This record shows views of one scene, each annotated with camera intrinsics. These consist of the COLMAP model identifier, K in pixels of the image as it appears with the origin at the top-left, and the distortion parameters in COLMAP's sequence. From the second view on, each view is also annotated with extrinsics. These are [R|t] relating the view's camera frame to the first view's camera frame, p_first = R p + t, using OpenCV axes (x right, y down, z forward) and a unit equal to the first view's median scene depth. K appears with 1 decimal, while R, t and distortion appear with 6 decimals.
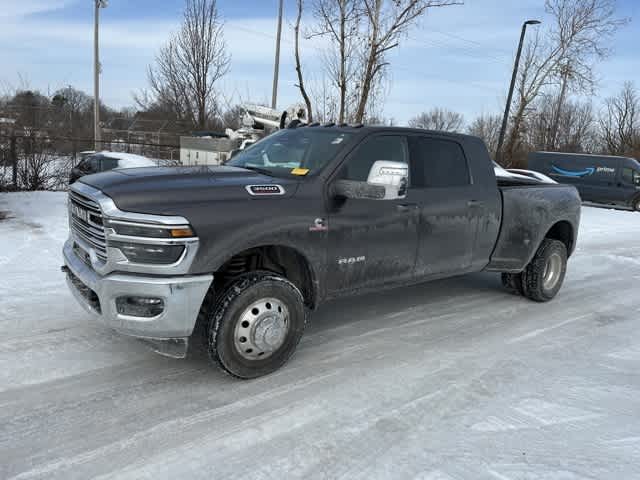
lens RADIAL K [[453.3, 0, 317.2], [0, 453.3, 237.8], [0, 0, 1]] dist [0.047396, -0.052675]
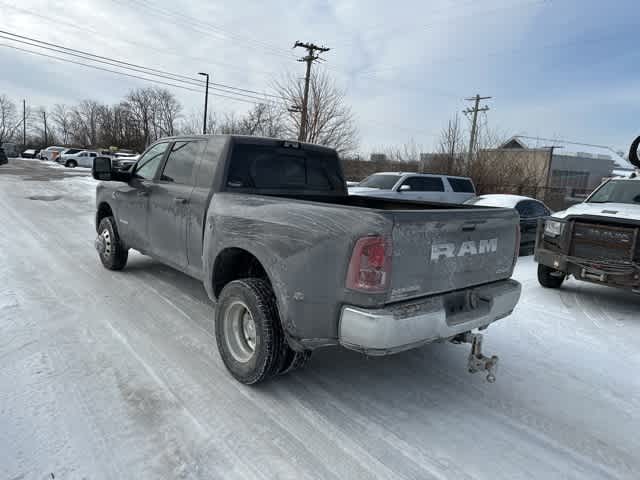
lens RADIAL K [[452.3, 0, 314.4], [0, 452.3, 238.0], [0, 0, 1]] dist [0.051127, -0.056080]
pose [[0.029353, 0.084647, -0.995979, 1.443274], [-0.246076, 0.966354, 0.074877, -0.154289], [0.968806, 0.242888, 0.049195, 1.343827]]
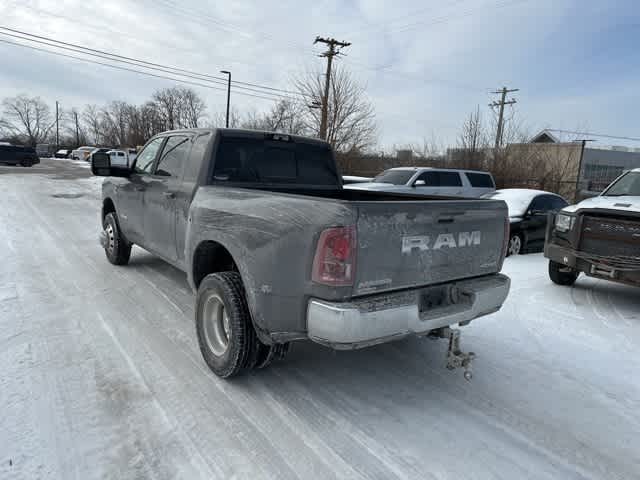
lens RADIAL K [[452.3, 0, 314.4], [0, 452.3, 238.0], [0, 0, 1]] dist [0.051127, -0.056080]
pose [[-0.029419, 0.090590, -0.995454, 1.432634], [-0.240525, 0.965981, 0.095016, -0.167259], [0.970197, 0.242227, -0.006629, 1.430980]]
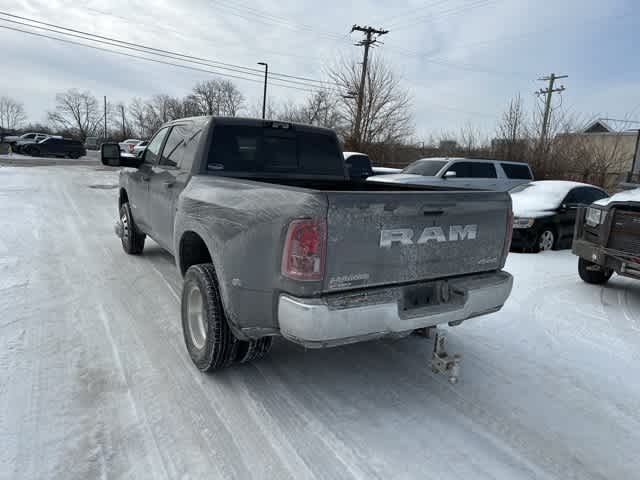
lens RADIAL K [[452.3, 0, 314.4], [0, 452.3, 238.0], [0, 0, 1]] dist [0.051127, -0.056080]
pose [[-0.118615, 0.106848, -0.987175, 1.391537], [-0.243016, 0.960834, 0.133197, -0.186621], [0.962743, 0.255699, -0.088004, 1.521962]]
